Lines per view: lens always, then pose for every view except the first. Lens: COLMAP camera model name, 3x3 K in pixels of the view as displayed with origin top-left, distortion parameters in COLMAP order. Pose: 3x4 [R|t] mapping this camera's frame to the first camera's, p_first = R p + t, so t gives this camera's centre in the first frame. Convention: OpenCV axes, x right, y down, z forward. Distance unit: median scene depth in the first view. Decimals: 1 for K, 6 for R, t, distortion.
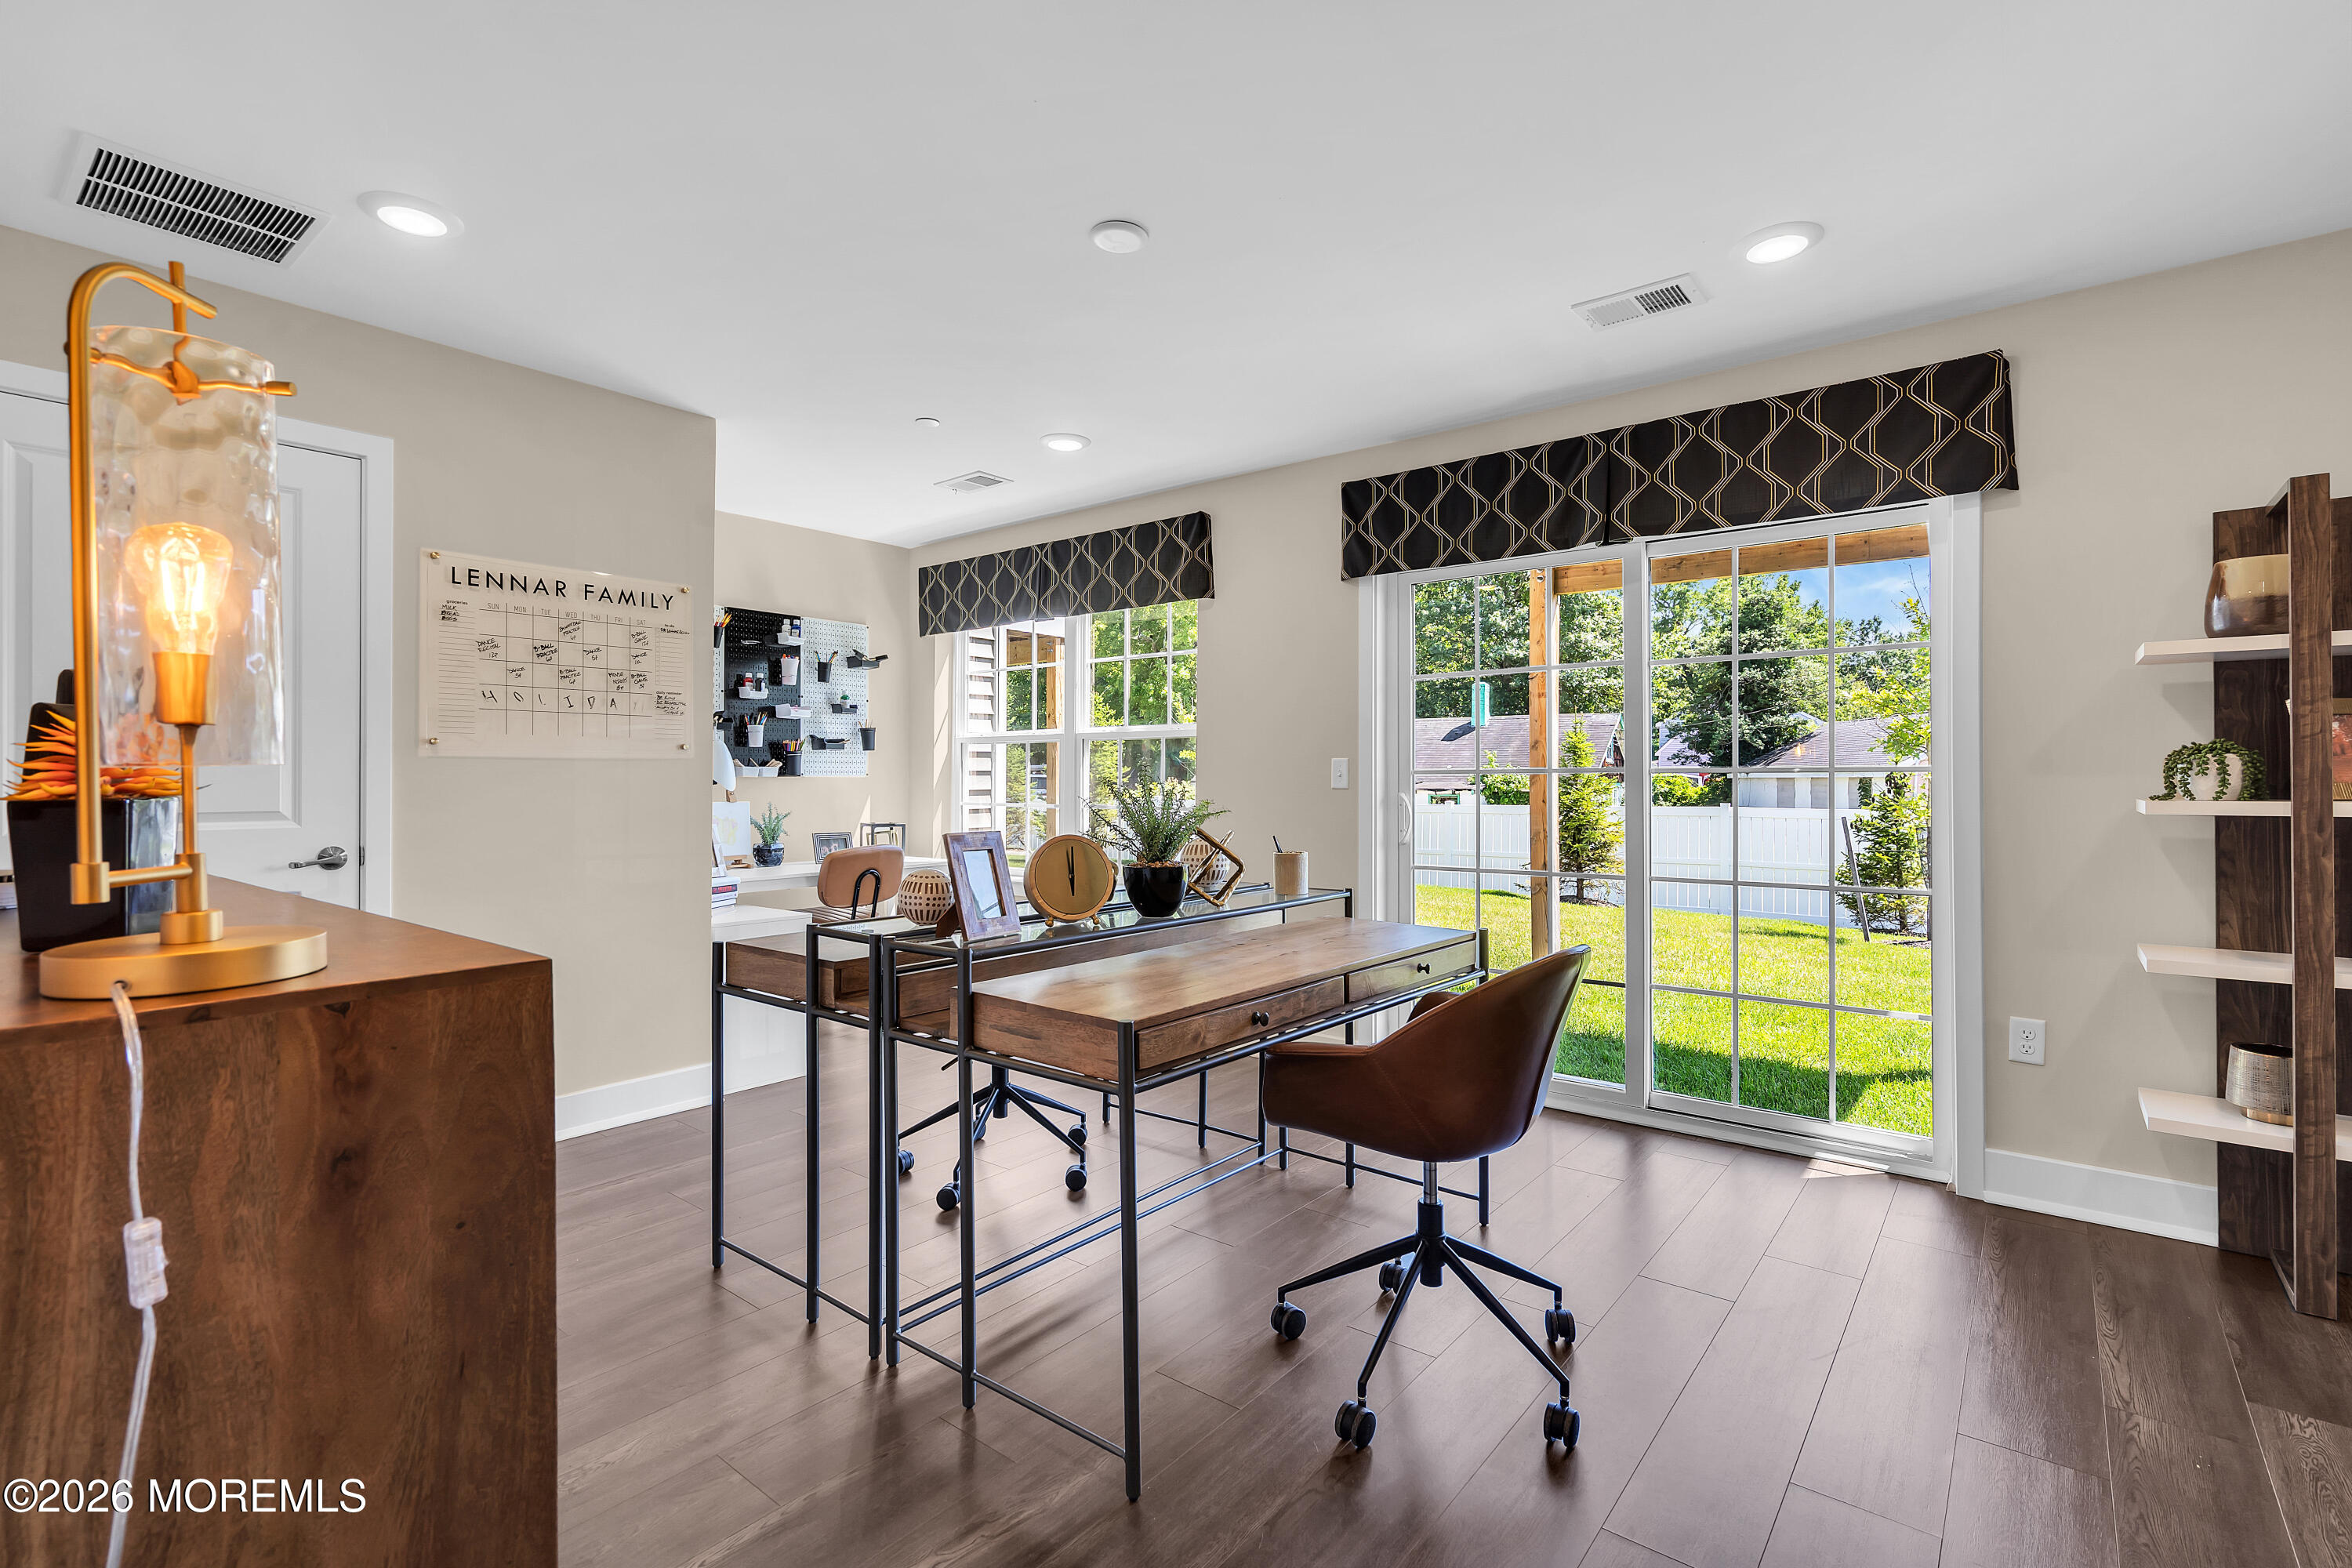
lens RADIAL K [[1061.6, 0, 1182.3], [0, 1061.6, 784.3], [0, 0, 1]] dist [-0.008858, -0.000228]
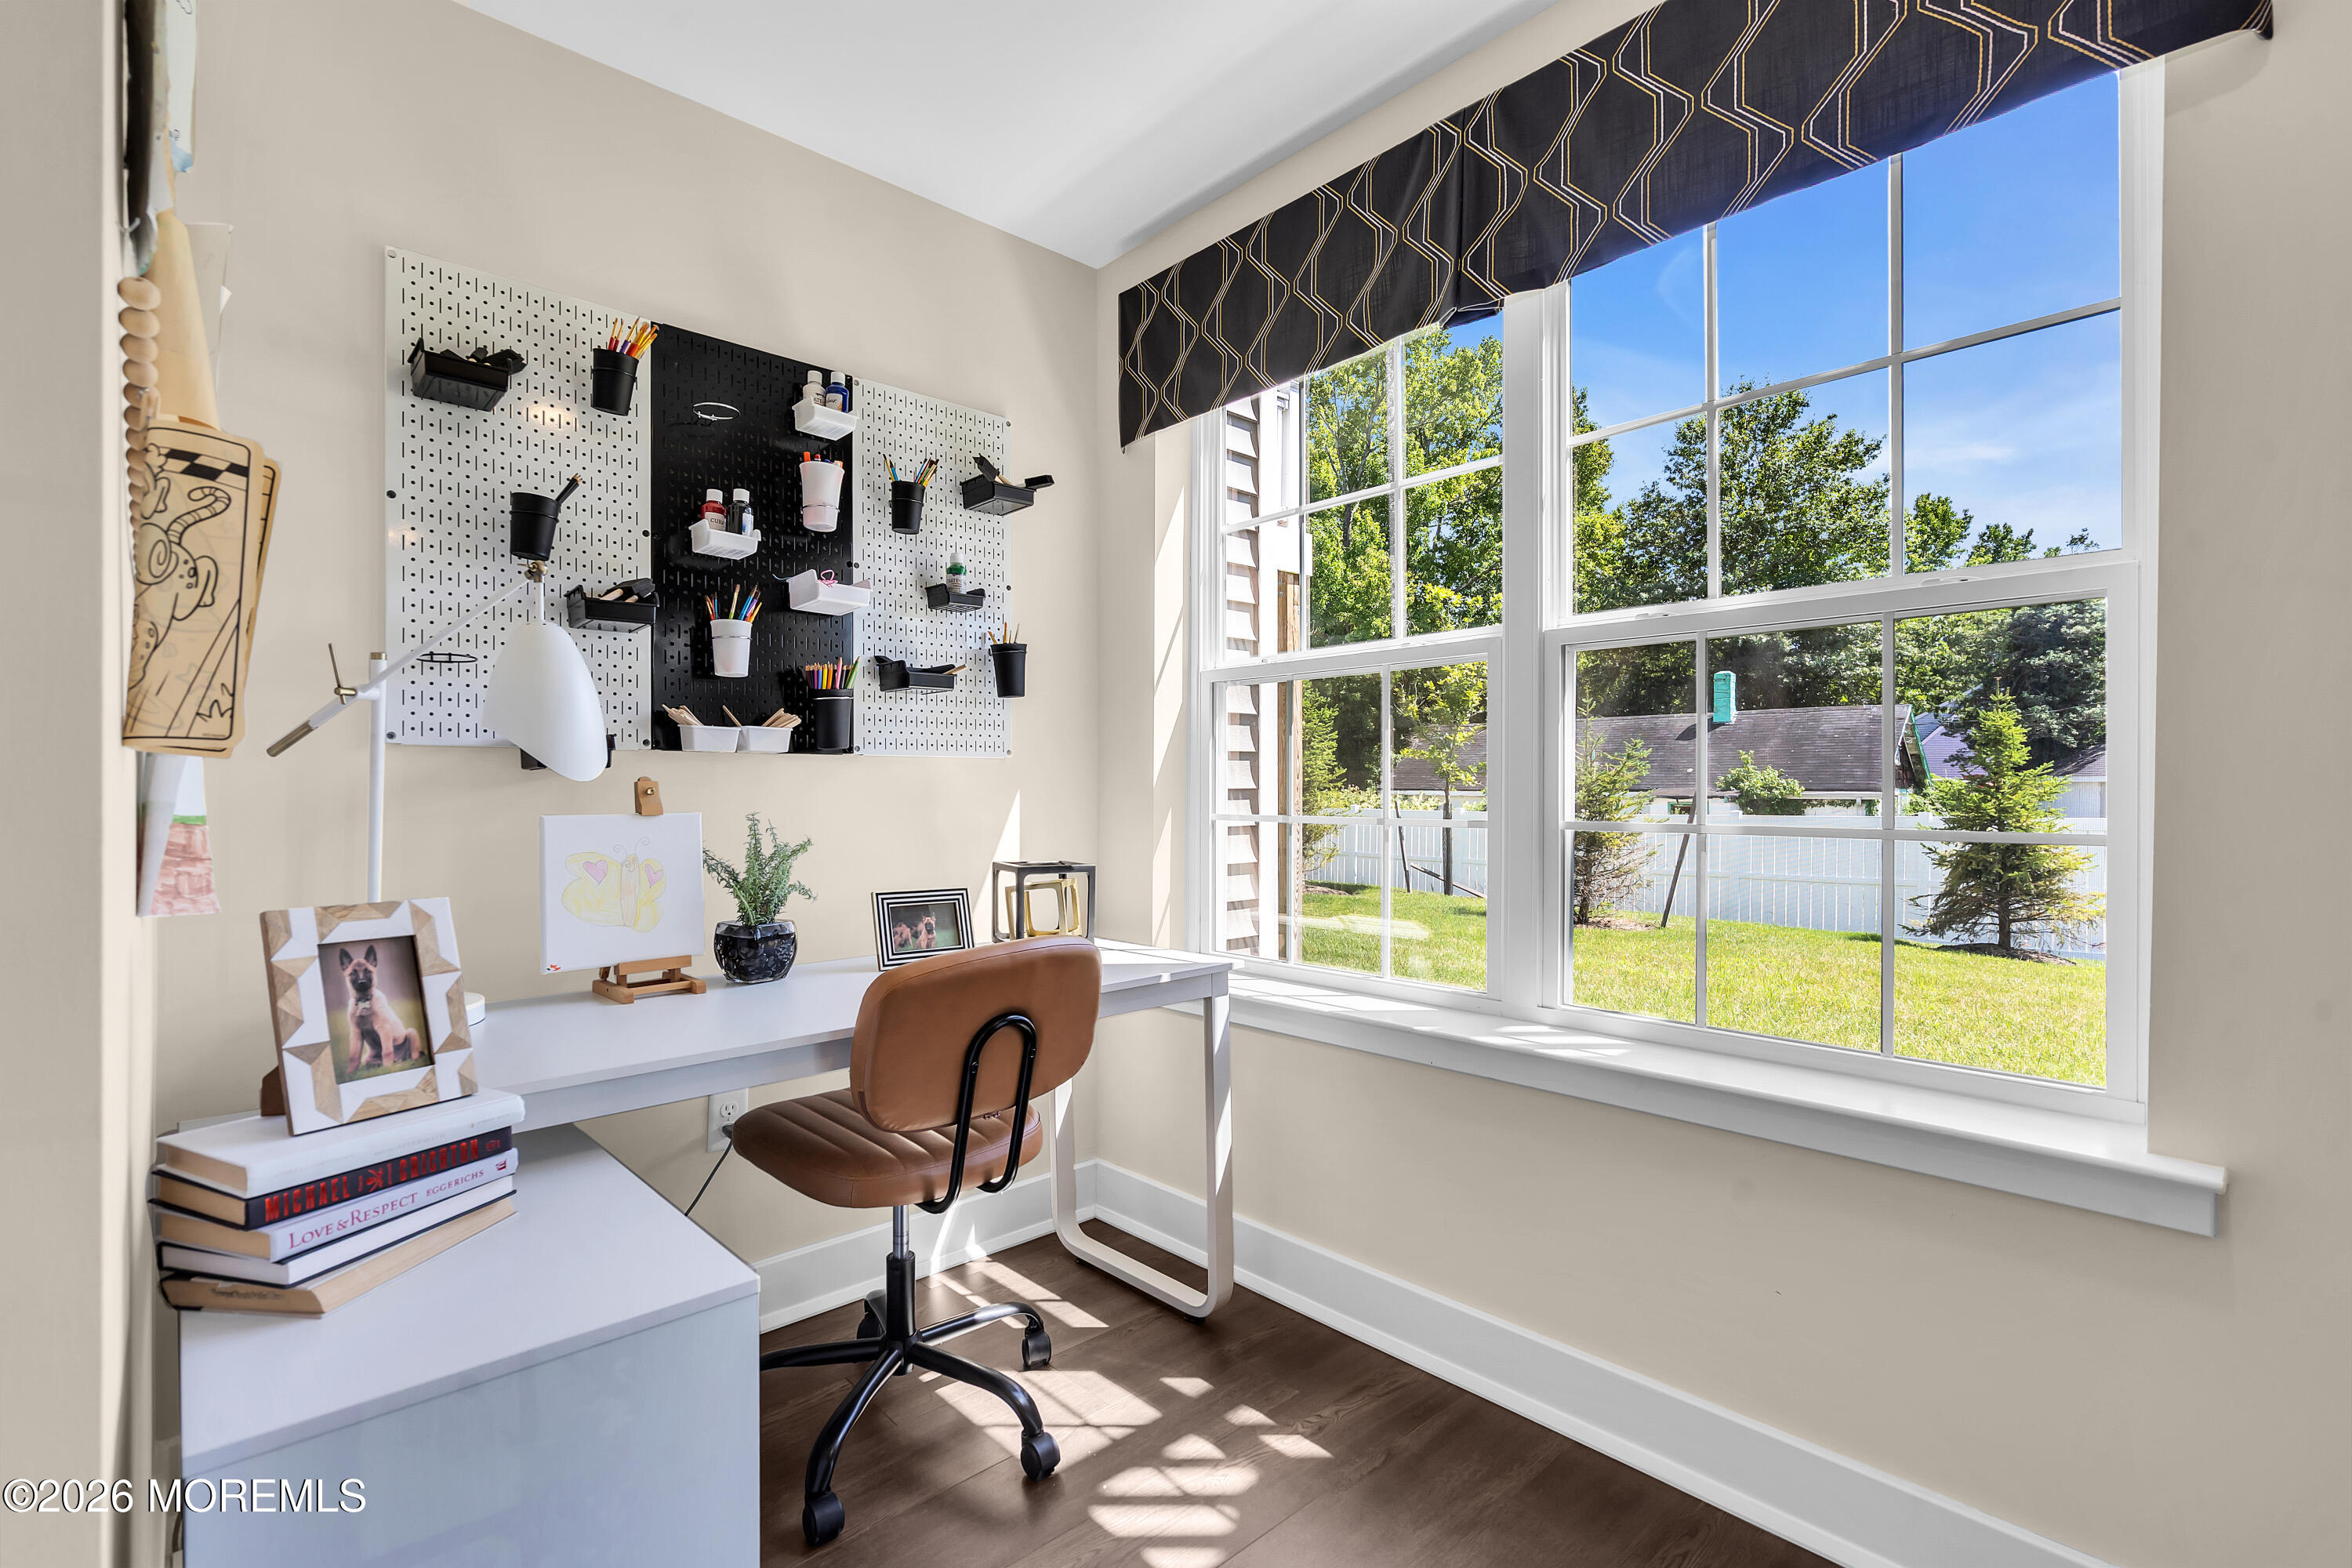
lens RADIAL K [[1061.6, 0, 1183.9], [0, 1061.6, 791.6], [0, 0, 1]] dist [-0.008858, -0.000228]
pose [[0.989754, -0.003719, -0.142735, -0.174681], [0.003331, 0.999990, -0.002962, 0.009665], [0.142744, 0.002457, 0.989757, 0.619003]]
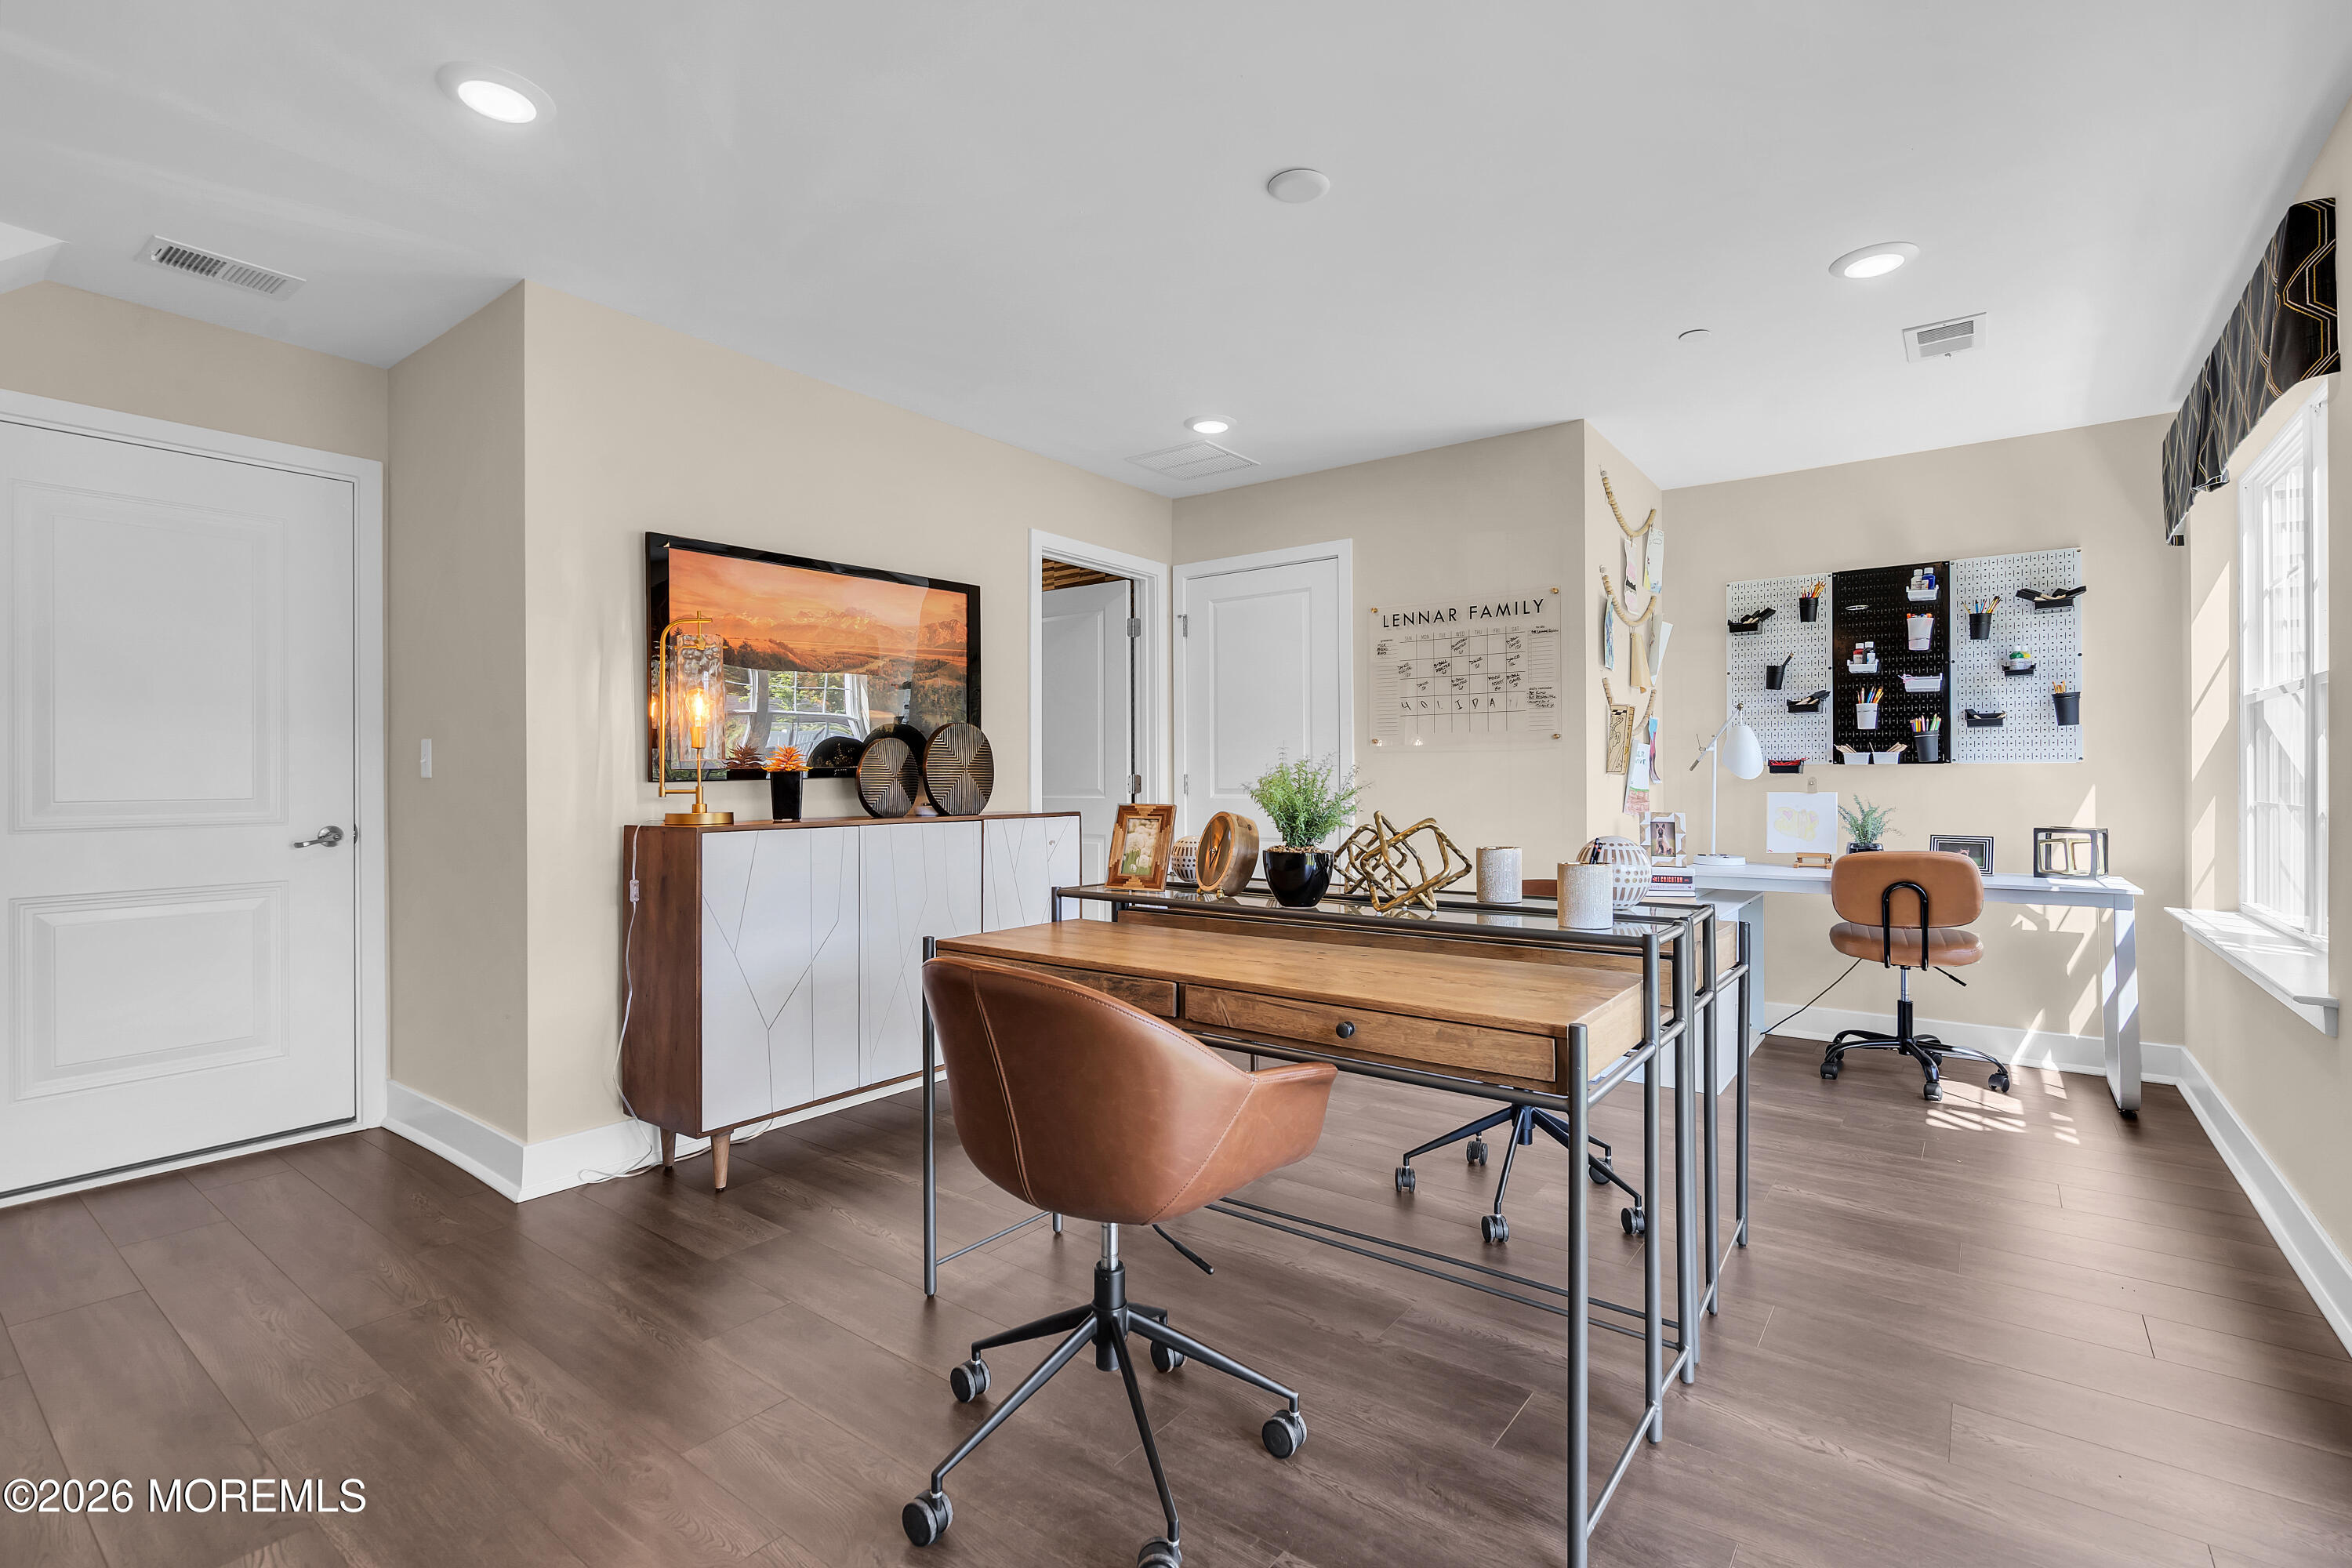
lens RADIAL K [[1061.6, 0, 1176.8], [0, 1061.6, 766.0], [0, 0, 1]] dist [-0.008858, -0.000228]
pose [[0.028466, -0.011057, -0.999534, 0.420916], [-0.002594, 0.999935, -0.011136, 0.005402], [0.999591, 0.002910, 0.028436, 0.414216]]
